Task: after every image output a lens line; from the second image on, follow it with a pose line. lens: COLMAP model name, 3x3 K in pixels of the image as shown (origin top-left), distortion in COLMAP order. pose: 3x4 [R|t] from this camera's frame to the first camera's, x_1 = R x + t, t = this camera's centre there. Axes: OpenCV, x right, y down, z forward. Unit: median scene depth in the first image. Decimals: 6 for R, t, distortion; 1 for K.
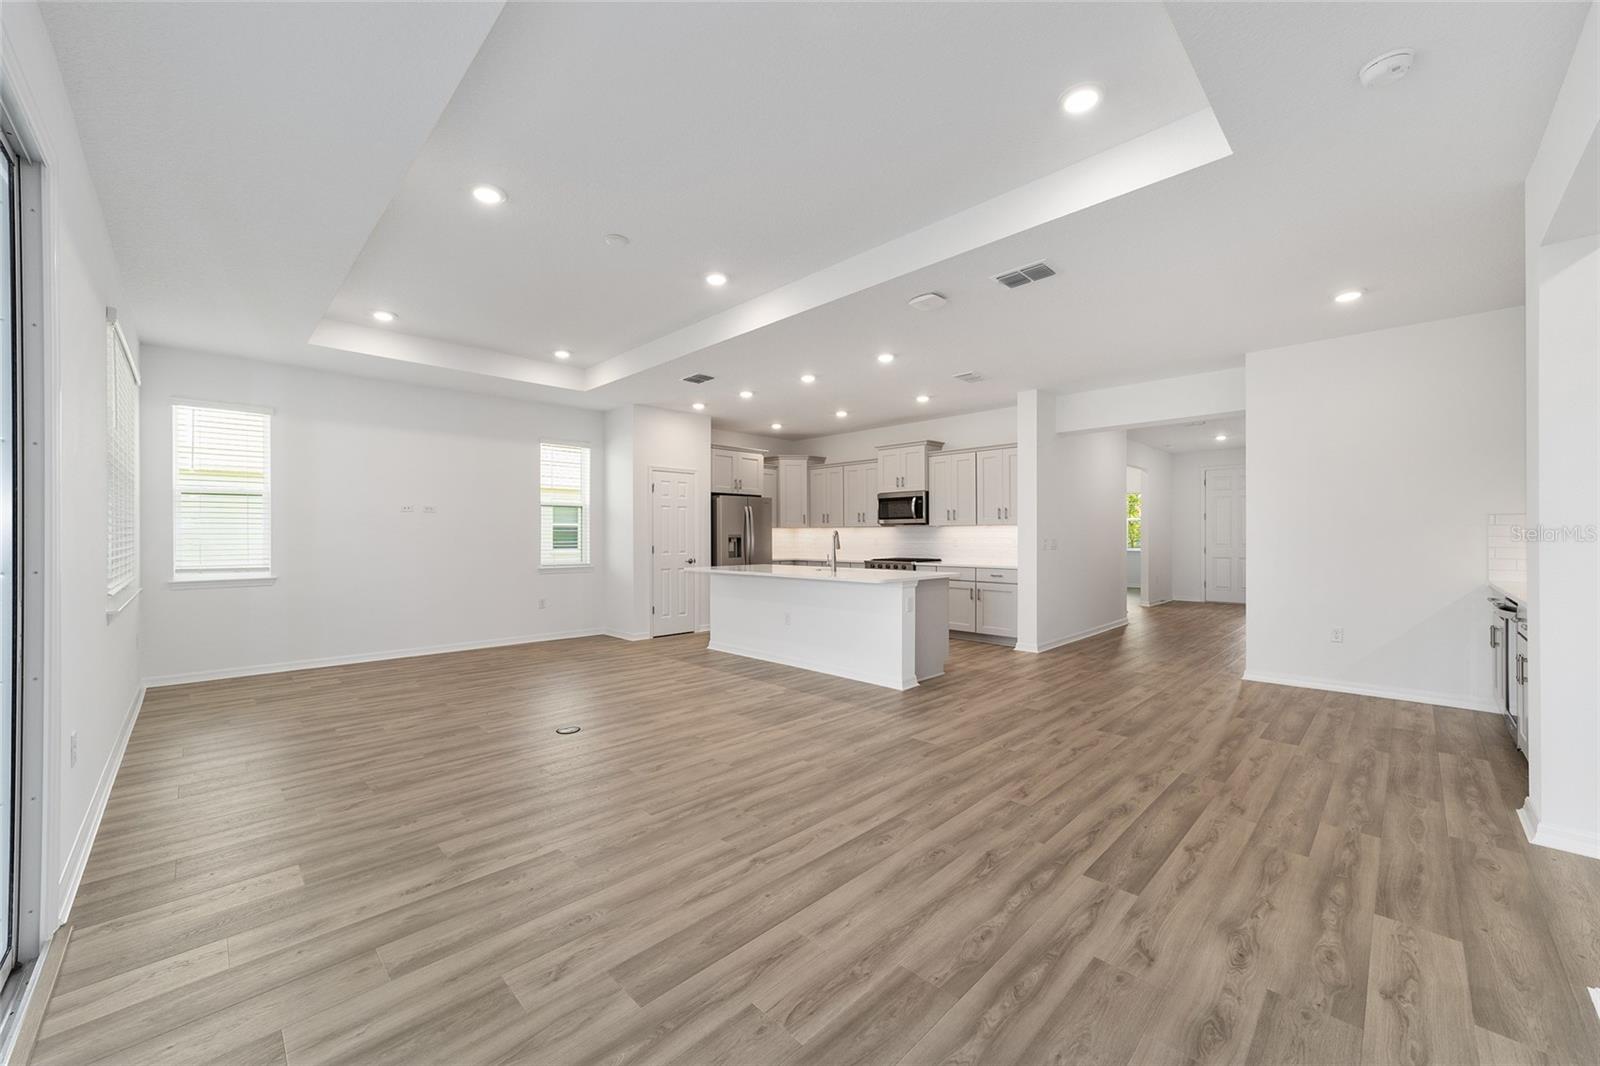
lens RADIAL K [[616.1, 0, 791.8], [0, 616.1, 536.1], [0, 0, 1]] dist [-0.018917, 0.009815]
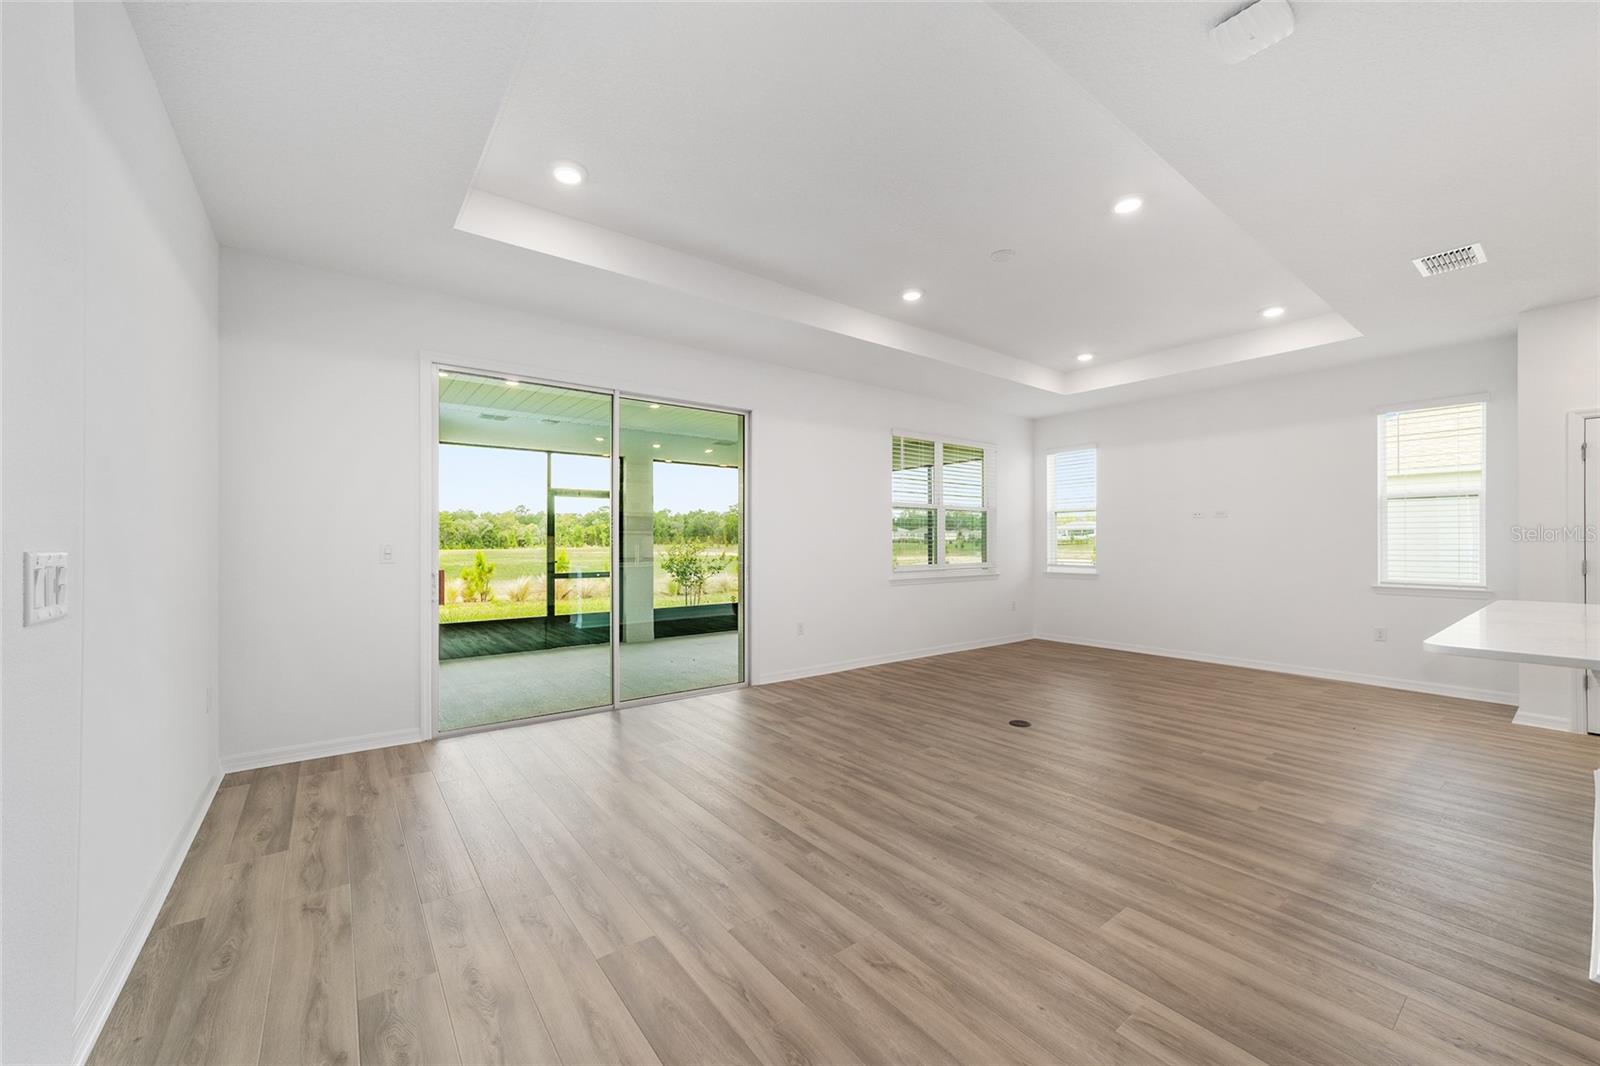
lens RADIAL K [[616.1, 0, 791.8], [0, 616.1, 536.1], [0, 0, 1]] dist [-0.018917, 0.009815]
pose [[-0.131033, -0.008995, -0.991337, 0.483465], [-0.000186, 0.999959, -0.009048, 0.000003], [0.991378, -0.001001, -0.131029, 0.482109]]
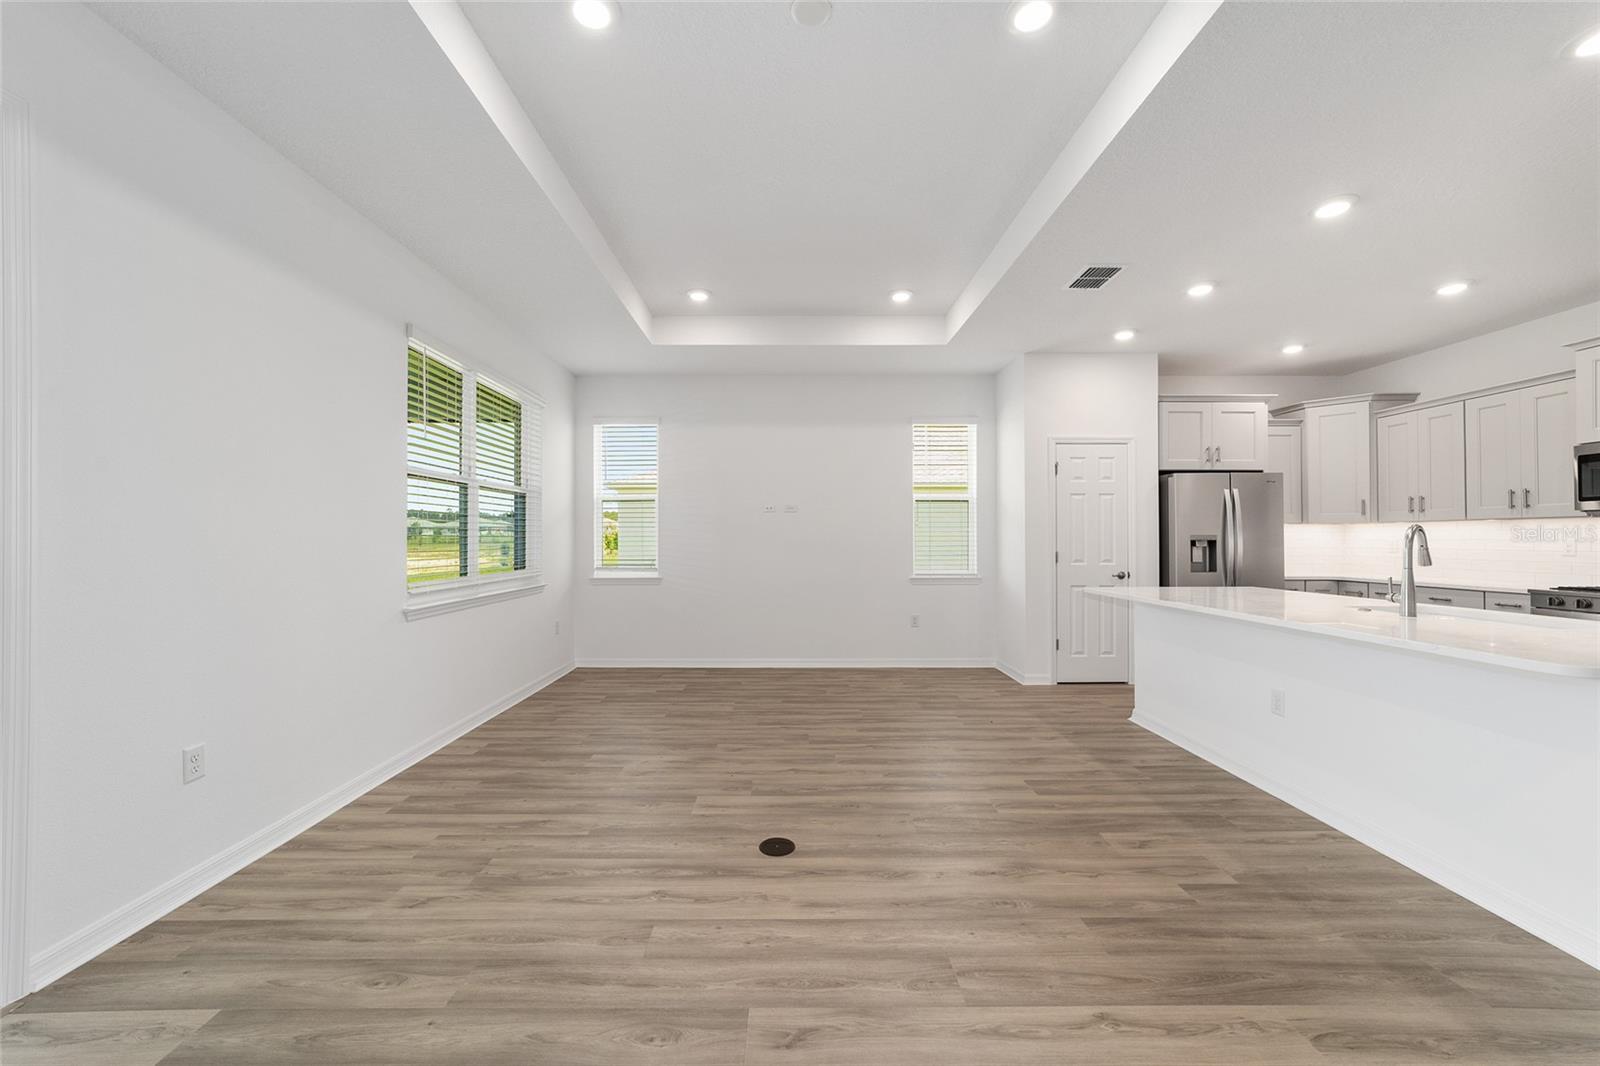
lens RADIAL K [[616.1, 0, 791.8], [0, 616.1, 536.1], [0, 0, 1]] dist [-0.018917, 0.009815]
pose [[0.715853, -0.003074, -0.698244, 0.055505], [0.000613, 0.999993, -0.003774, 0.000526], [0.698251, 0.002273, 0.715850, 0.362236]]
